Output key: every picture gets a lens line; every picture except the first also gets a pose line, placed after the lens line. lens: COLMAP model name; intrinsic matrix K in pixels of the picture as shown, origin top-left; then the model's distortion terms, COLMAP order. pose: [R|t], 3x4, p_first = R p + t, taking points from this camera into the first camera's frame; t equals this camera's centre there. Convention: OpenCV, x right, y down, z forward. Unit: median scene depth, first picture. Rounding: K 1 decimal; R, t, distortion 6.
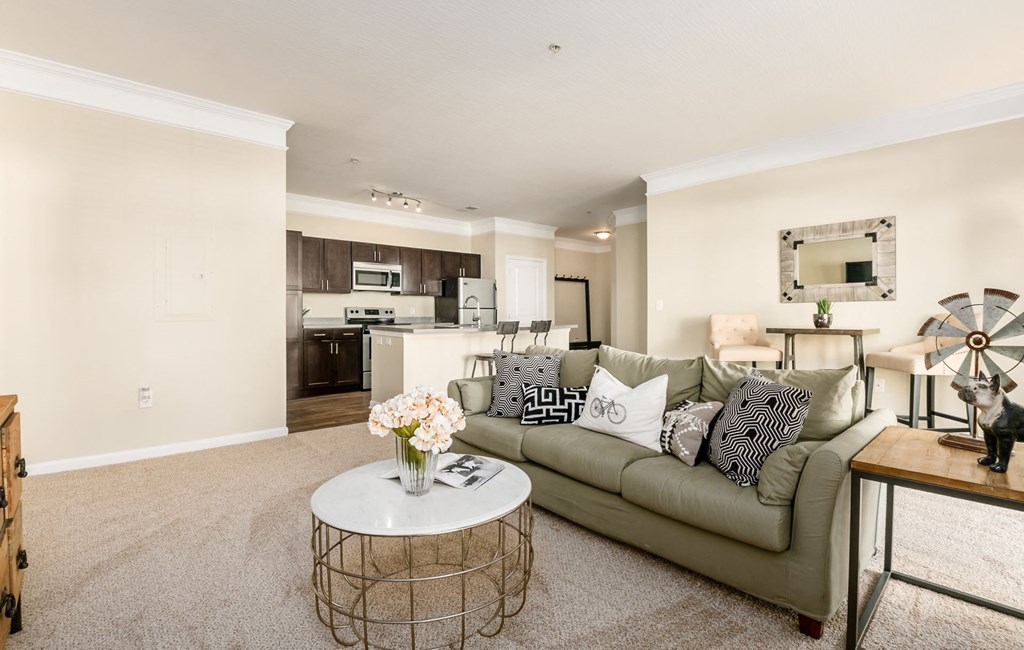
lens RADIAL K [[455.5, 0, 516.8], [0, 455.5, 322.4], [0, 0, 1]] dist [0.001116, 0.000000]
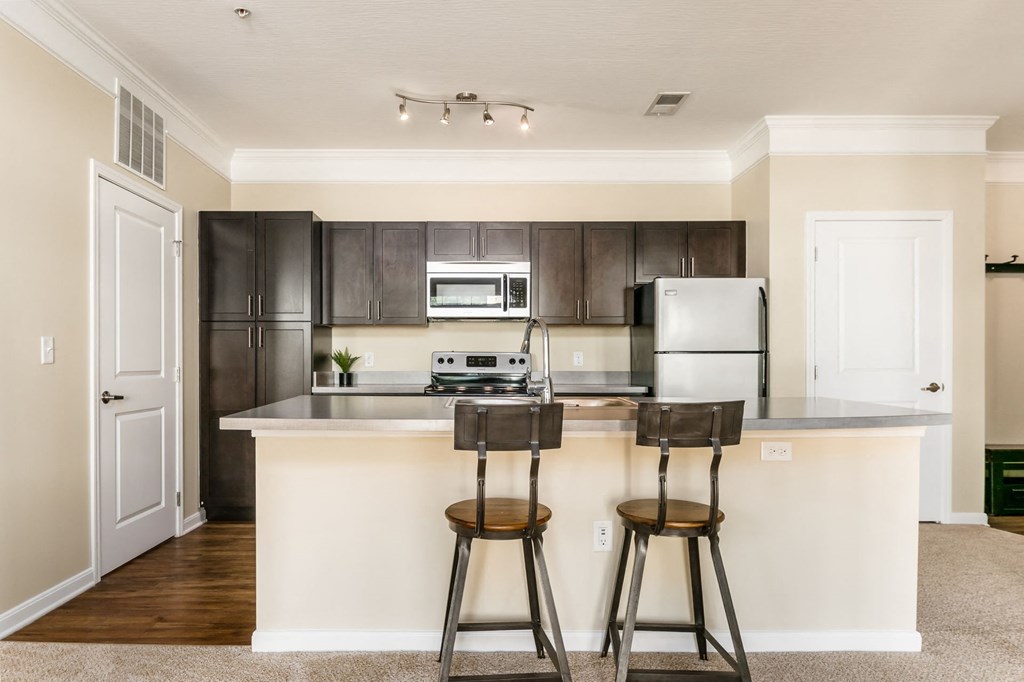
lens RADIAL K [[650.1, 0, 492.7], [0, 650.1, 366.5], [0, 0, 1]] dist [-0.003944, -0.009064]
pose [[0.752444, 0.008446, -0.658602, 0.159306], [-0.012350, 0.999923, -0.001287, -0.016380], [0.658541, 0.009102, 0.752490, 0.480526]]
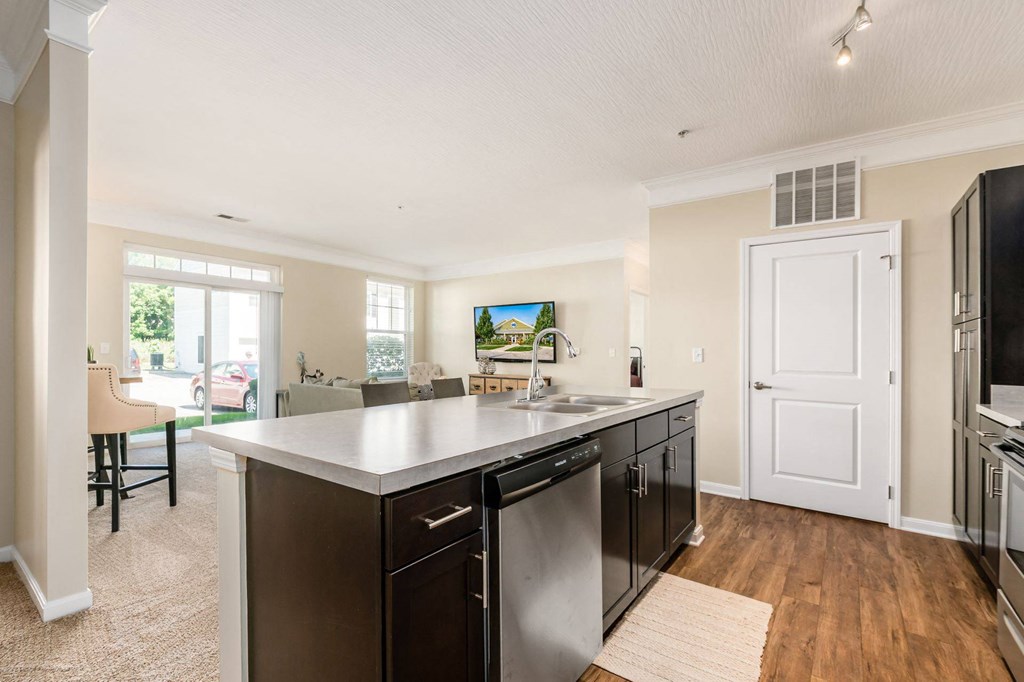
lens RADIAL K [[459.0, 0, 498.1], [0, 459.0, 353.4], [0, 0, 1]] dist [-0.015480, -0.000486]
pose [[-0.979740, -0.010407, -0.200001, 0.023772], [-0.015149, 0.999639, 0.022194, -0.034554], [0.199698, 0.024774, -0.979544, 1.104557]]
